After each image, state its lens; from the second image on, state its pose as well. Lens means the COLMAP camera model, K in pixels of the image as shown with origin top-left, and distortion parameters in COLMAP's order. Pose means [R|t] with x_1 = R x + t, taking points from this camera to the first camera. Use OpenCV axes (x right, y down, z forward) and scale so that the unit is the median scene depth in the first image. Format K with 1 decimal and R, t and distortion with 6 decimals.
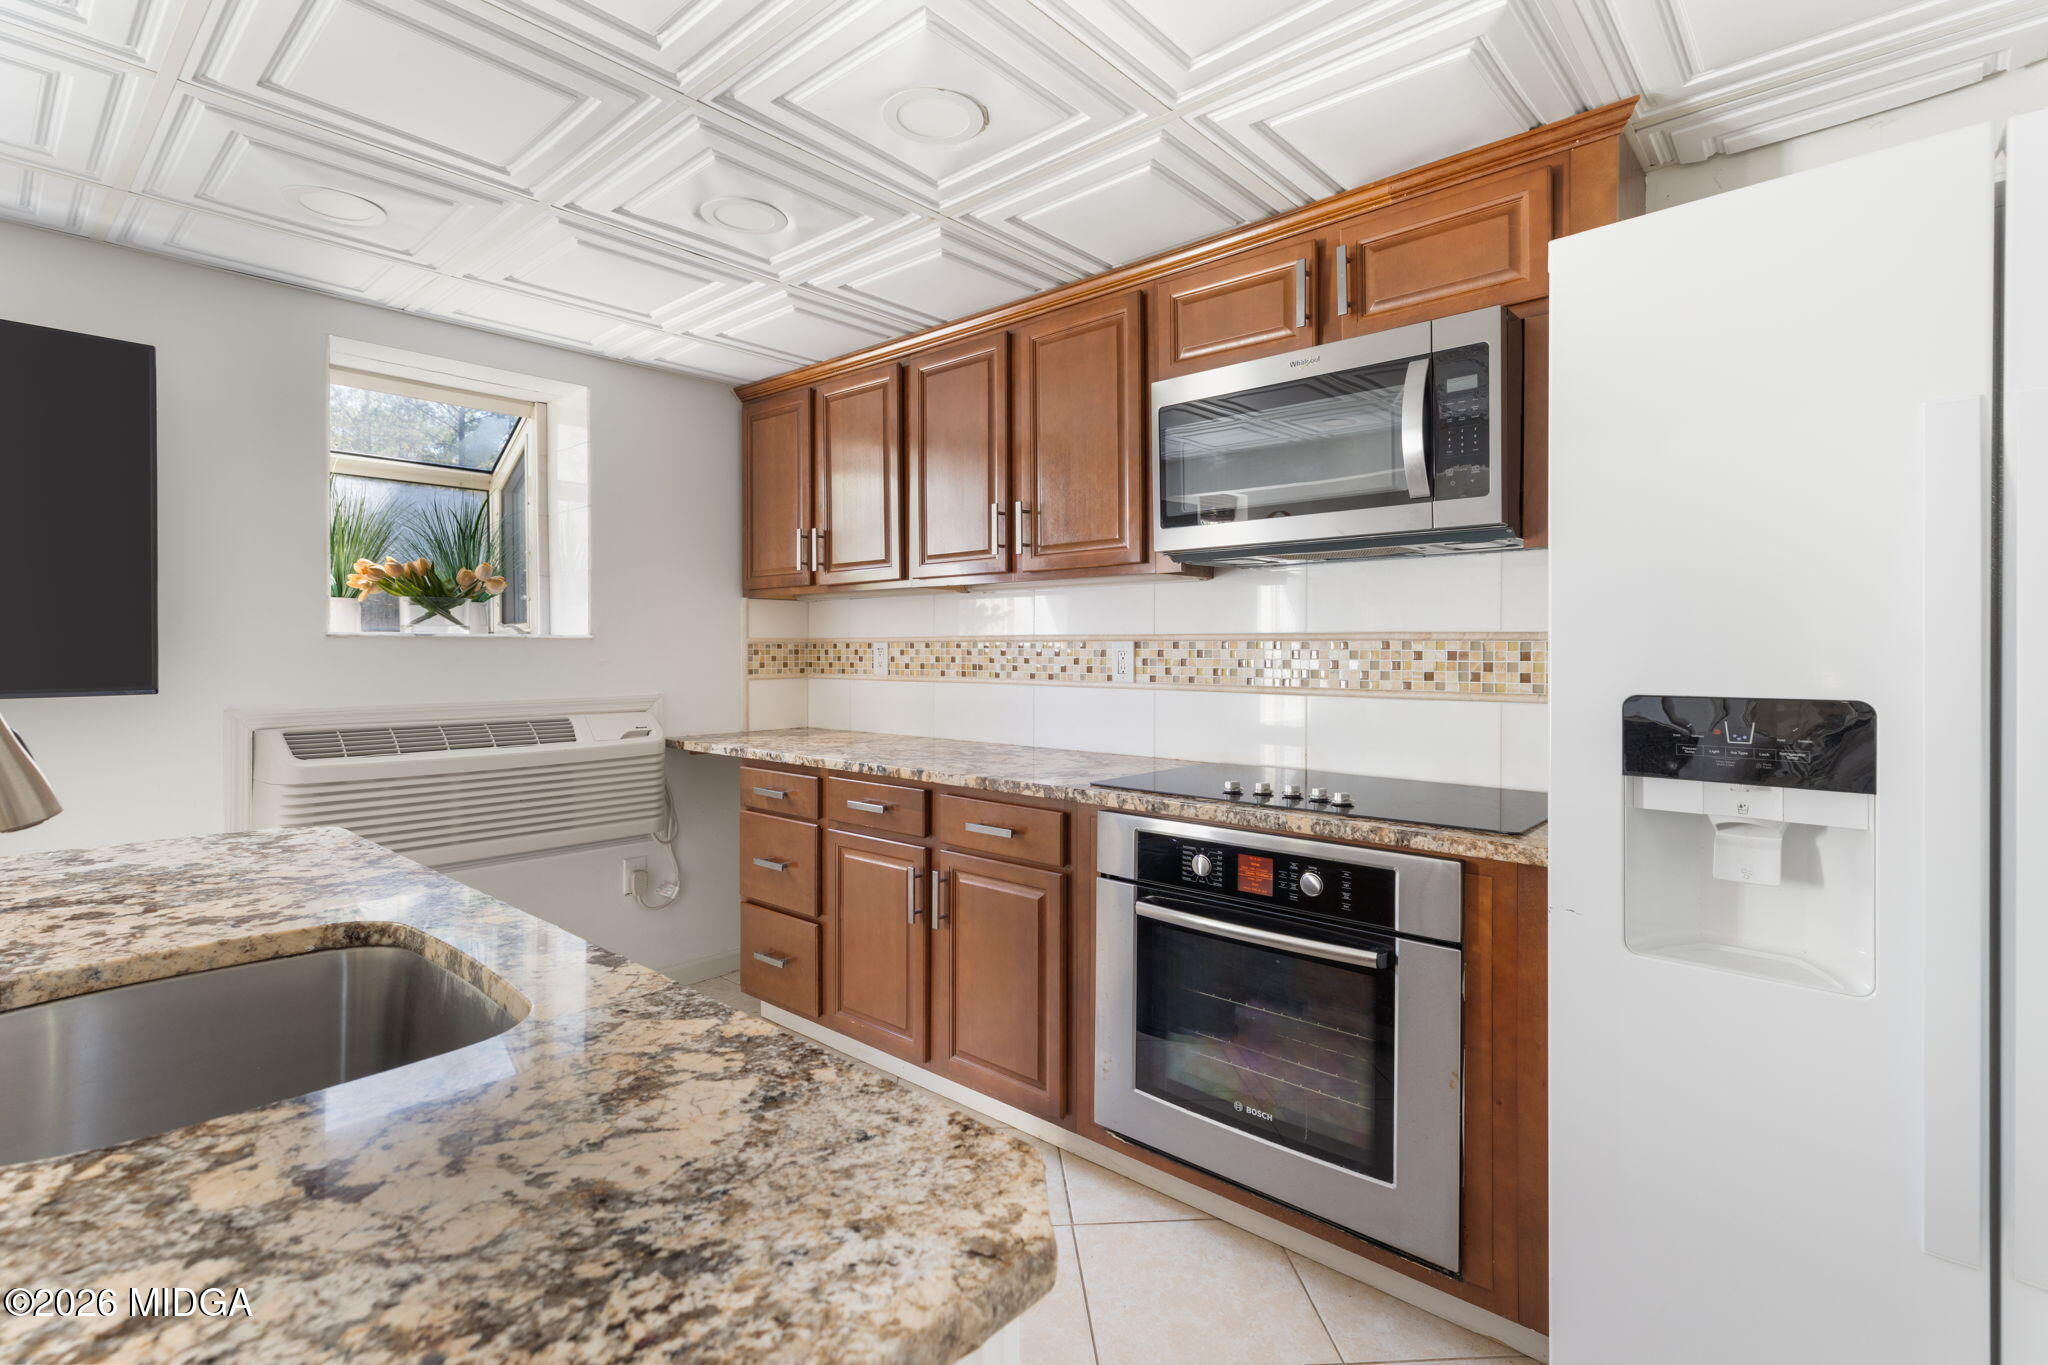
lens RADIAL K [[968.9, 0, 1024.9], [0, 968.9, 651.3], [0, 0, 1]] dist [0.000981, 0.000018]
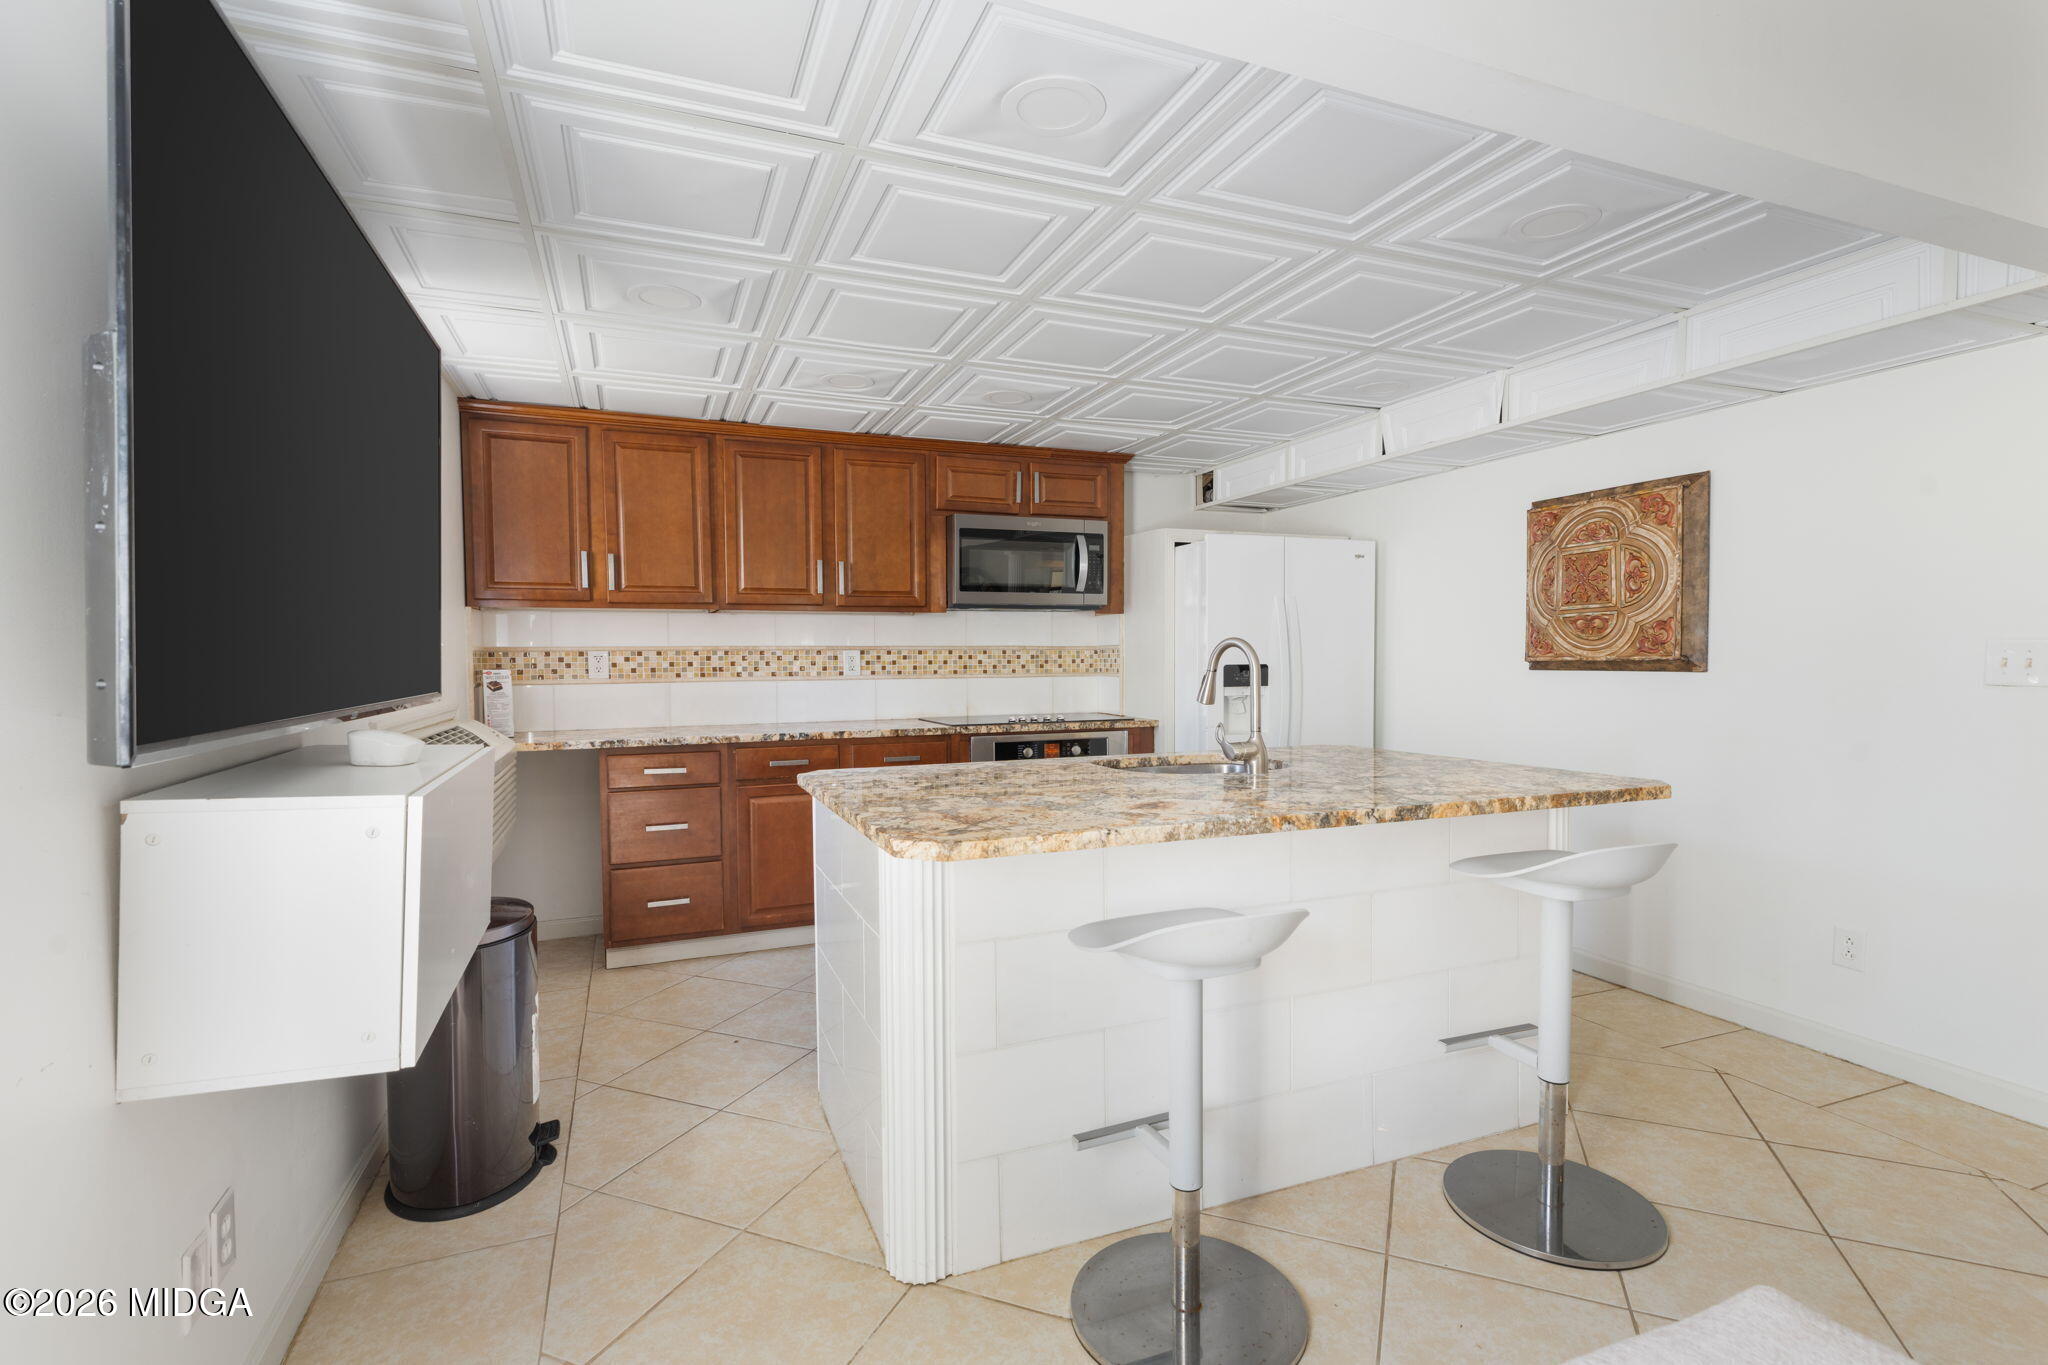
lens RADIAL K [[934.2, 0, 1024.0], [0, 934.2, 682.5], [0, 0, 1]] dist [-0.000130, 0.000081]
pose [[0.441365, -0.027499, 0.896906, -1.165263], [0.009803, 0.999618, 0.025824, 0.006035], [-0.897274, -0.002605, 0.441466, 0.056237]]
